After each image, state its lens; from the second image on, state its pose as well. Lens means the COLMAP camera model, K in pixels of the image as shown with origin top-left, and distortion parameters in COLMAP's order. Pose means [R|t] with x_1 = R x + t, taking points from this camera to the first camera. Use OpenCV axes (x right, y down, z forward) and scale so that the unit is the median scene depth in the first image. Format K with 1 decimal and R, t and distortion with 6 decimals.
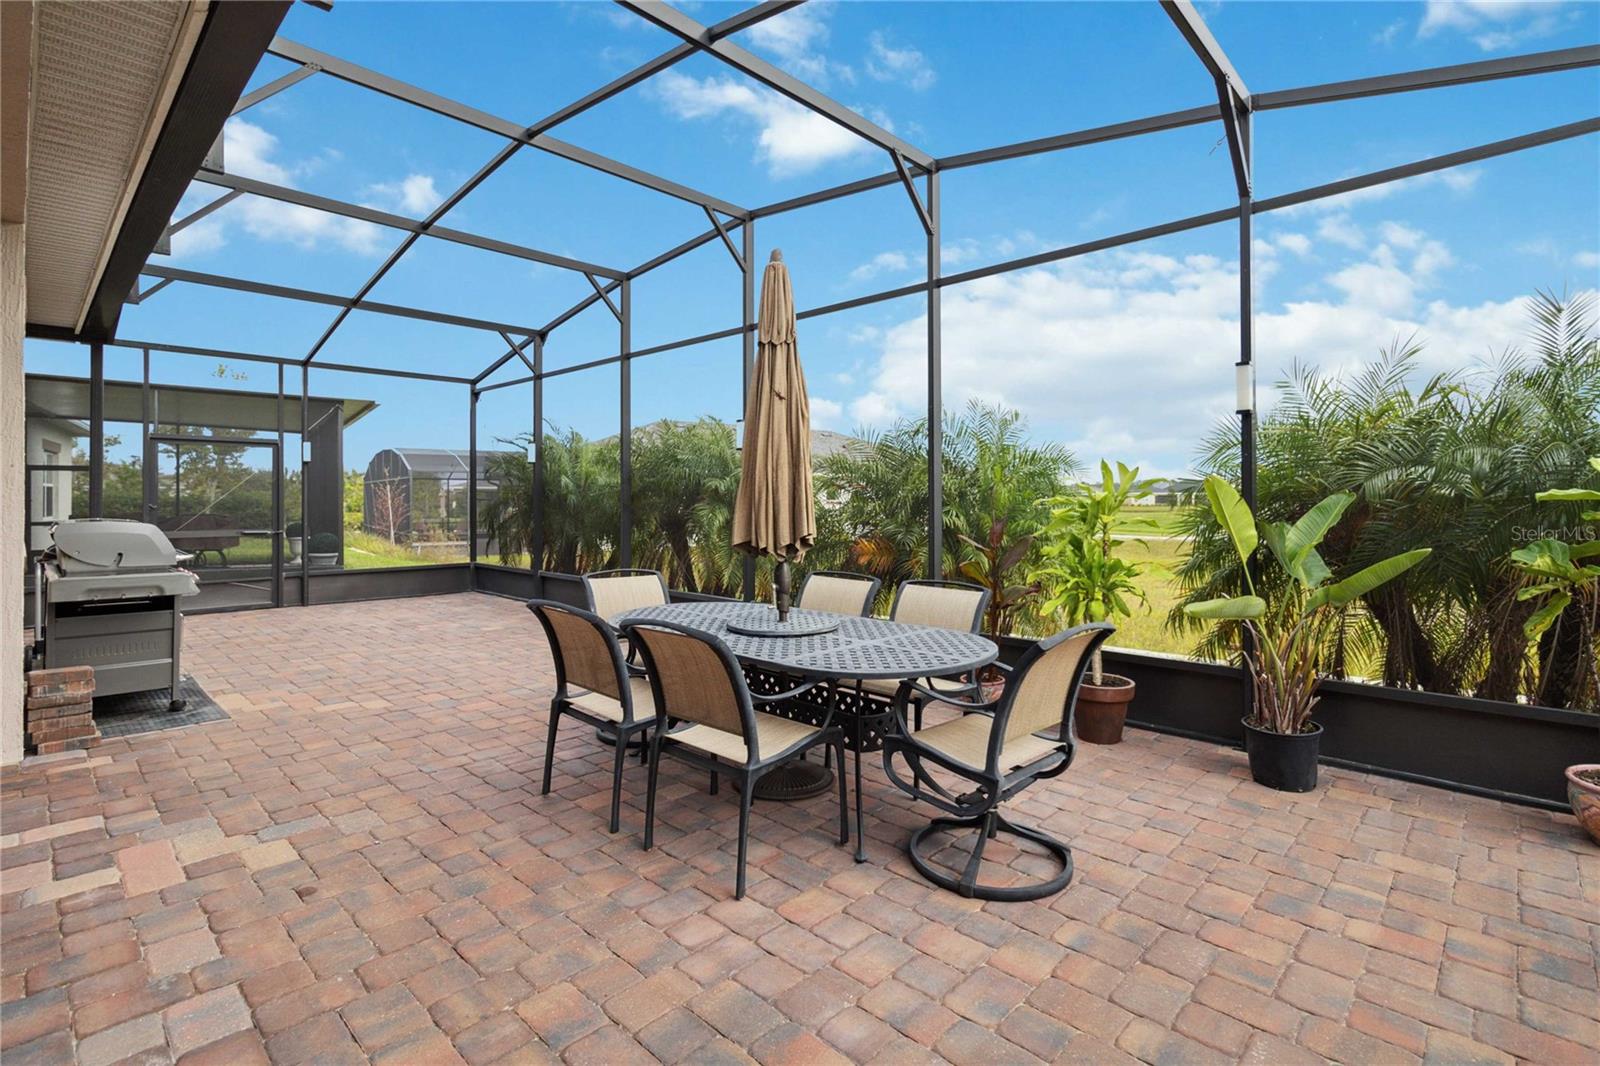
lens RADIAL K [[750.8, 0, 802.9], [0, 750.8, 498.3], [0, 0, 1]] dist [0.000366, 0.000194]
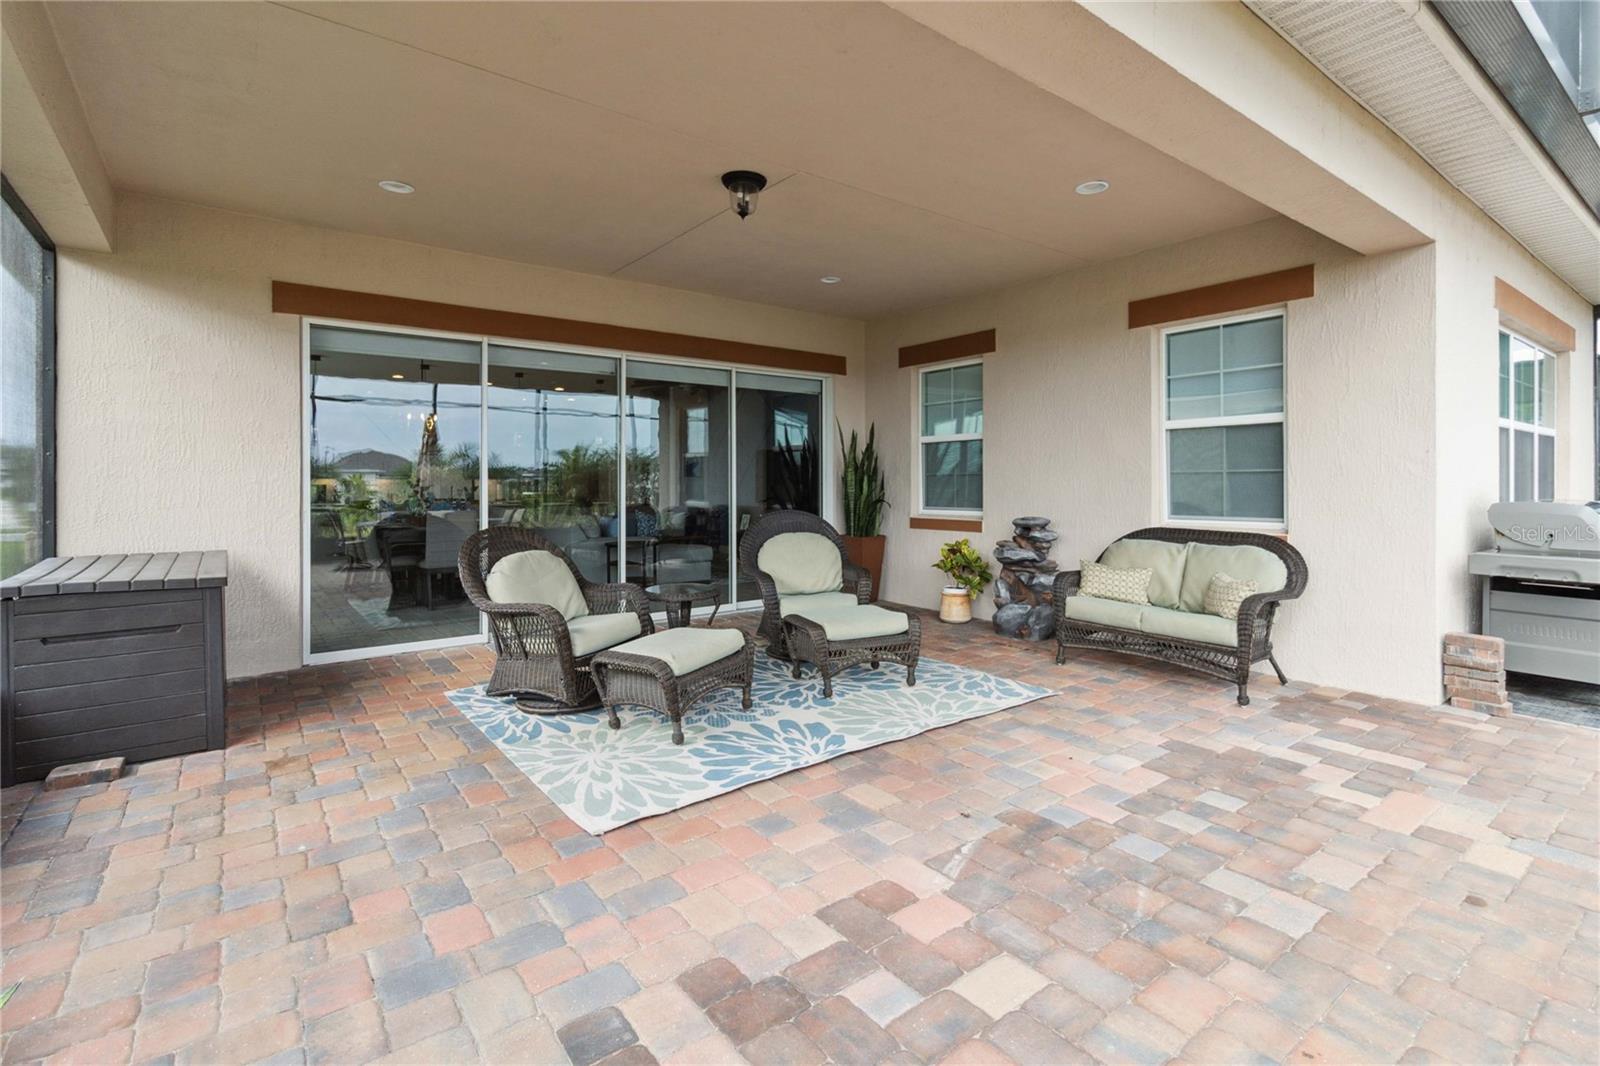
lens RADIAL K [[750.8, 0, 802.9], [0, 750.8, 498.3], [0, 0, 1]] dist [0.000366, 0.000194]
pose [[-0.155283, 0.019228, -0.987683, 0.254799], [0.004416, 0.999814, 0.018770, 0.004016], [0.987860, -0.001447, -0.155339, 0.222262]]
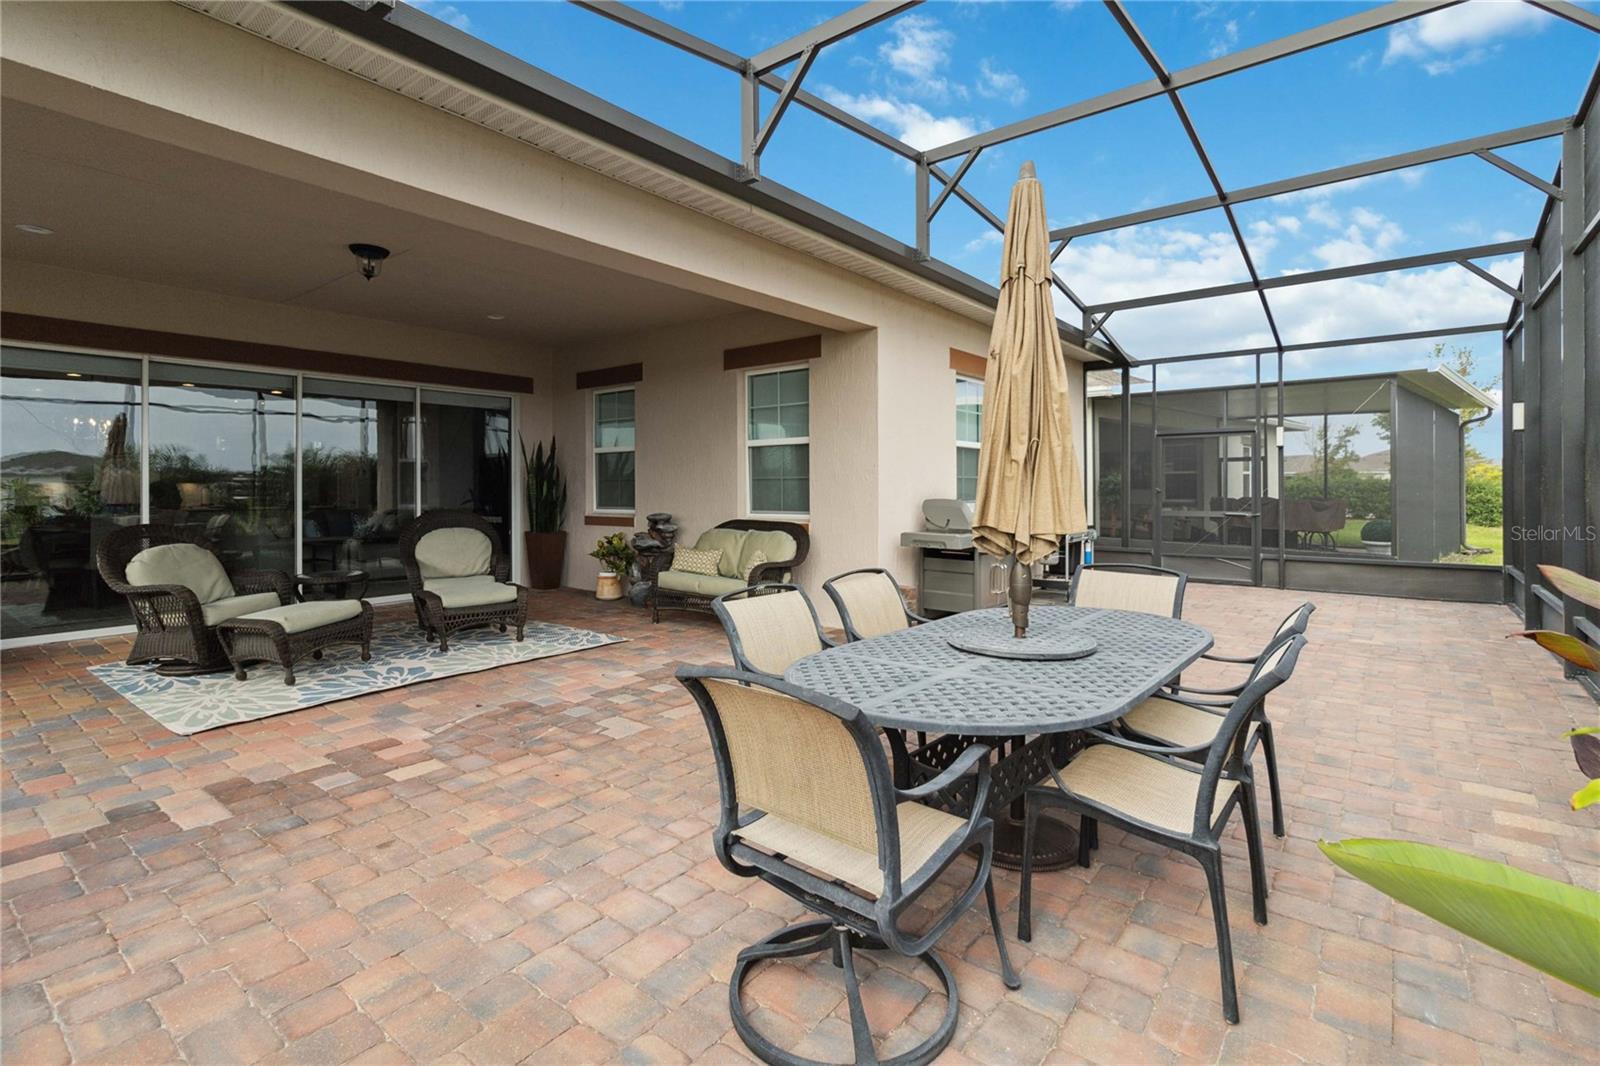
lens RADIAL K [[759.1, 0, 817.6], [0, 759.1, 498.3], [0, 0, 1]] dist [0.000079, 0.000909]
pose [[0.101995, 0.014000, -0.994686, 0.716638], [0.005245, 0.999879, 0.014611, 0.007217], [0.994771, -0.006708, 0.101910, 0.692491]]
